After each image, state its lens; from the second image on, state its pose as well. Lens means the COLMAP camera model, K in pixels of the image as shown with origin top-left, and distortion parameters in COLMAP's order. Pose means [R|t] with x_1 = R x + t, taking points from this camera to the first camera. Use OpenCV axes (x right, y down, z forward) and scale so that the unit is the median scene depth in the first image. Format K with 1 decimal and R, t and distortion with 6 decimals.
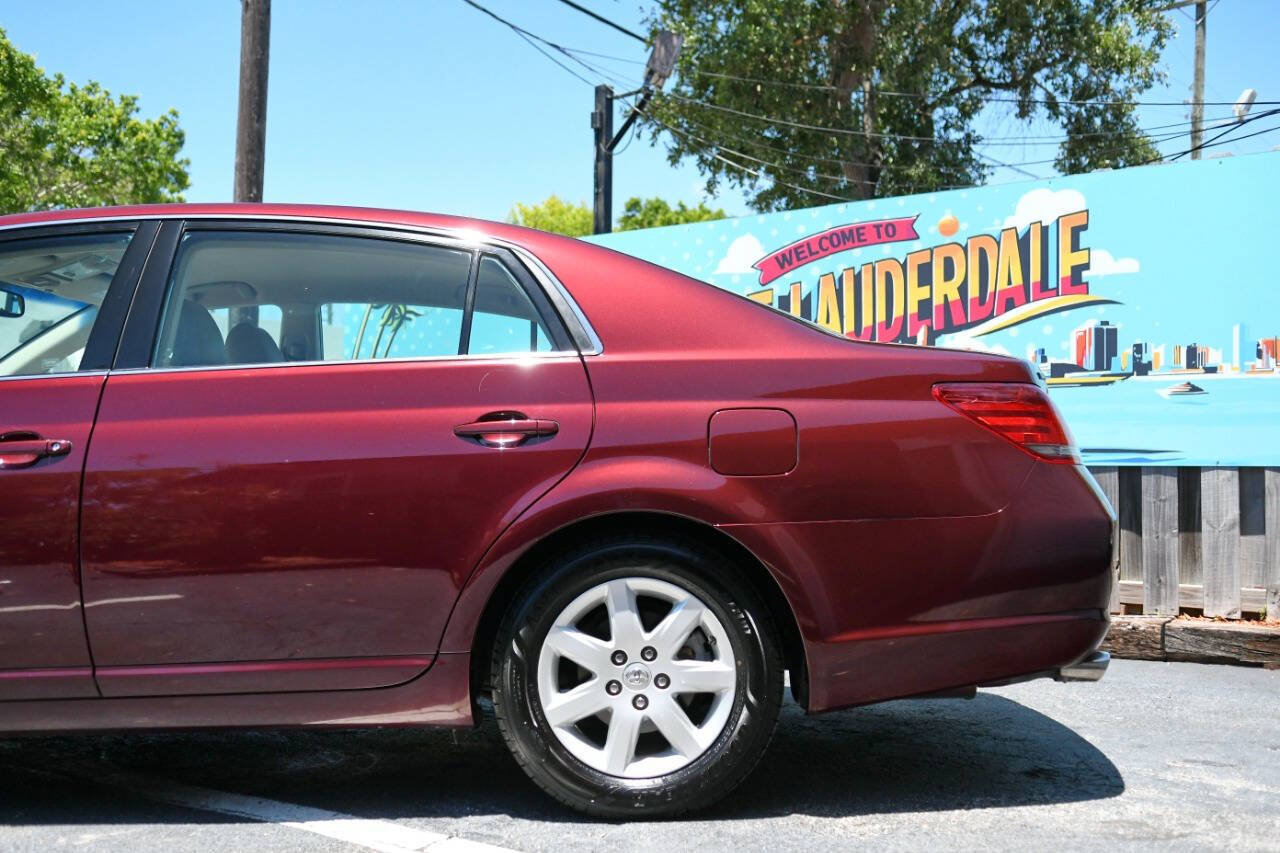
lens RADIAL K [[1439.5, 0, 639.6], [0, 1439.5, 424.5], [0, 0, 1]] dist [0.053430, 0.009316]
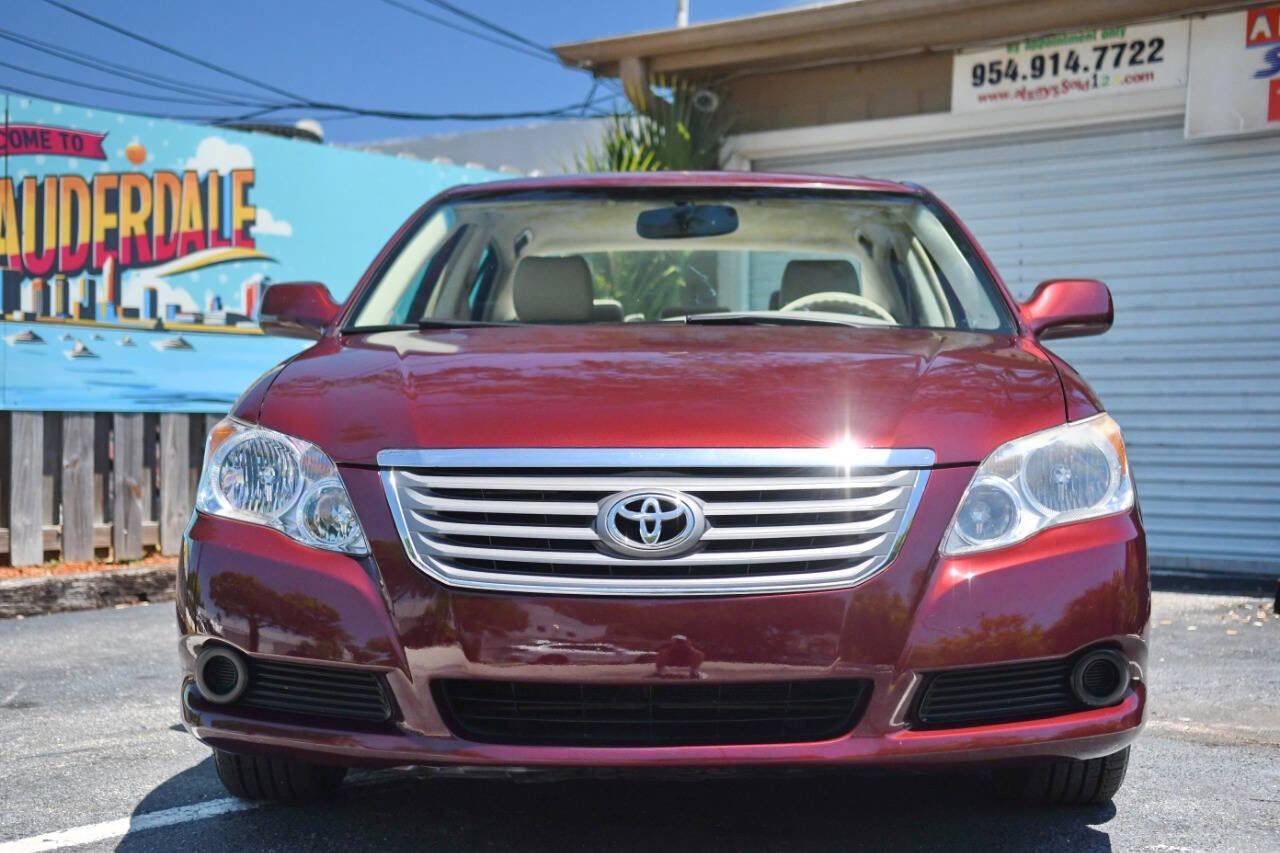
lens RADIAL K [[2042.2, 0, 641.3], [0, 2042.2, 413.8], [0, 0, 1]] dist [0.144961, 0.200290]
pose [[0.020399, 0.002507, 0.999789, -1.165377], [-0.032234, 0.999479, -0.001848, 0.023005], [-0.999272, -0.032190, 0.020469, 0.676994]]
